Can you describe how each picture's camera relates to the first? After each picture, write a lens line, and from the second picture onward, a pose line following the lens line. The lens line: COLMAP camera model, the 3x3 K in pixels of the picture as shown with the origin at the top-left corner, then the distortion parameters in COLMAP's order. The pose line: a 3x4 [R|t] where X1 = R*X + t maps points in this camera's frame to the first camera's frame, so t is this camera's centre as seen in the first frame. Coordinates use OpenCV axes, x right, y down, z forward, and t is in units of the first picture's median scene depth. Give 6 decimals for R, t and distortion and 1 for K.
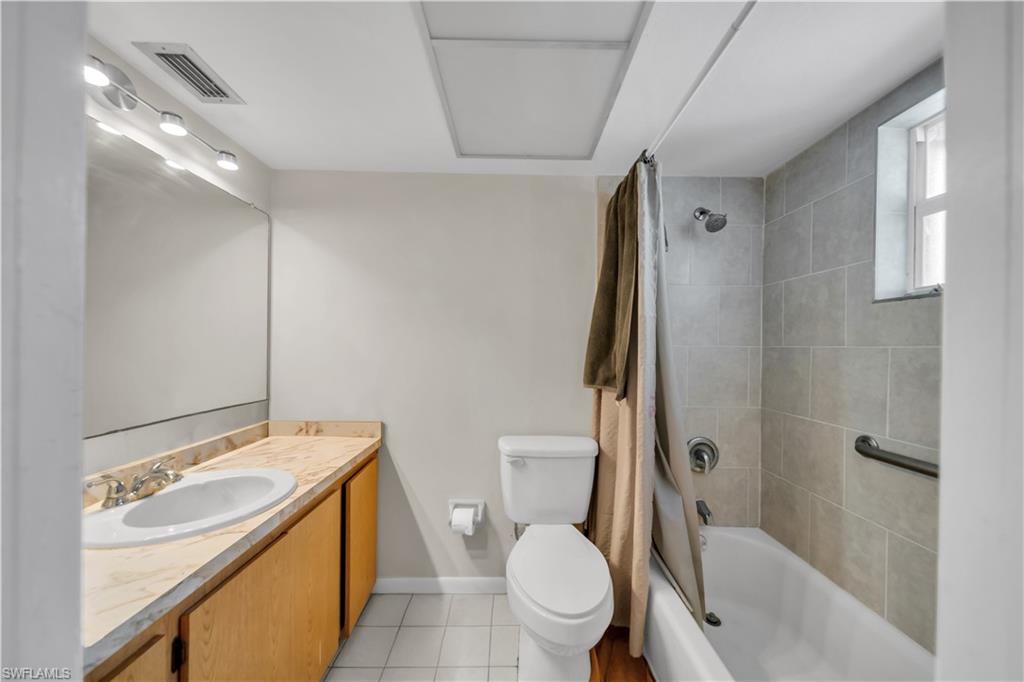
lens RADIAL K [[356.5, 0, 516.3], [0, 356.5, 348.2], [0, 0, 1]] dist [0.001430, -0.000094]
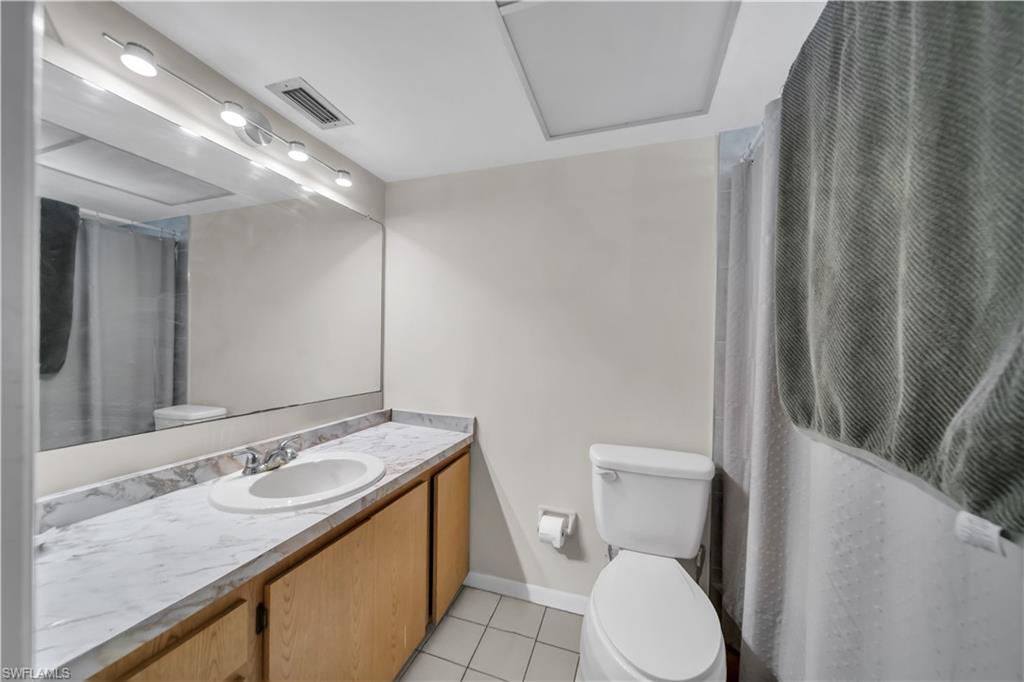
lens RADIAL K [[356.5, 0, 514.4], [0, 356.5, 347.8], [0, 0, 1]] dist [0.001430, -0.000094]
pose [[0.945142, 0.006938, -0.326586, 0.081896], [-0.005809, 0.999973, 0.004431, 0.003564], [0.326608, -0.002291, 0.945157, 0.115219]]
